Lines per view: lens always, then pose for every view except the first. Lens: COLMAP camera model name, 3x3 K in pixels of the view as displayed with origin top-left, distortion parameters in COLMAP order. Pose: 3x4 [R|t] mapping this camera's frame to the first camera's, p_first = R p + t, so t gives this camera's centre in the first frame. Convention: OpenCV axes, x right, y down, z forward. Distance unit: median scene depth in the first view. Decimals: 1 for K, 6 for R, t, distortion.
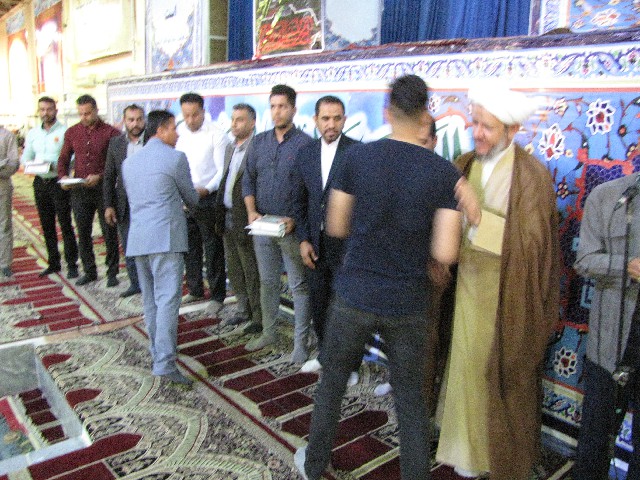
lens RADIAL K [[536.3, 0, 320.8], [0, 536.3, 237.9], [0, 0, 1]] dist [-0.158617, 0.136120]
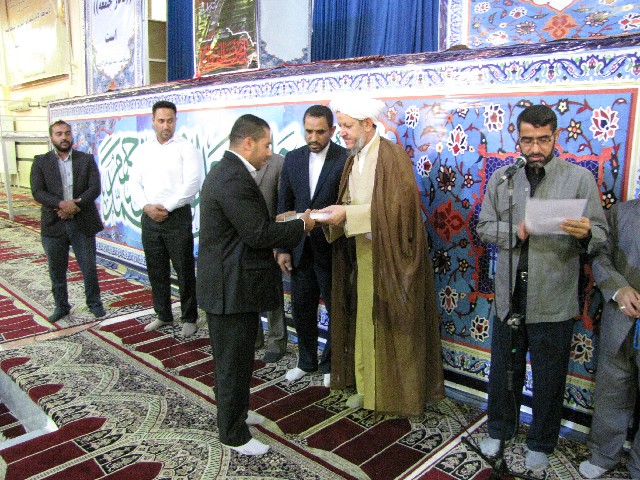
lens RADIAL K [[536.3, 0, 320.1], [0, 536.3, 239.2], [0, 0, 1]] dist [-0.158617, 0.136120]
pose [[0.993460, -0.040092, 0.106908, -0.001281], [0.043988, 0.998442, -0.034336, 0.055888], [-0.105365, 0.038814, 0.993676, -0.122587]]
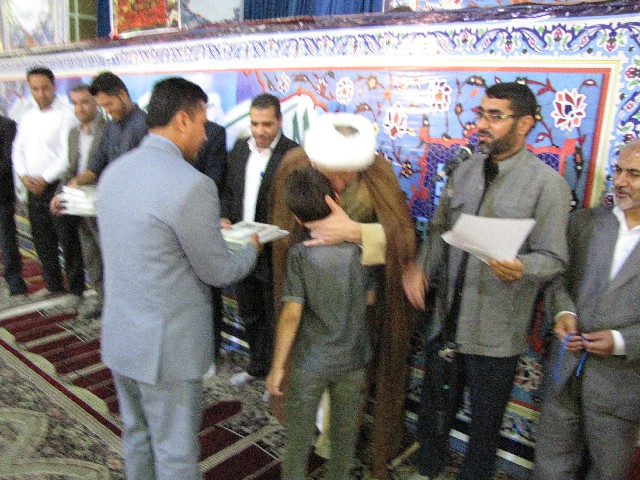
lens RADIAL K [[536.3, 0, 315.4], [0, 536.3, 240.6], [0, 0, 1]] dist [-0.158617, 0.136120]
pose [[0.984237, -0.022289, 0.175444, 0.093098], [0.018628, 0.999574, 0.022487, 0.014805], [-0.175871, -0.018864, 0.984232, 0.024695]]
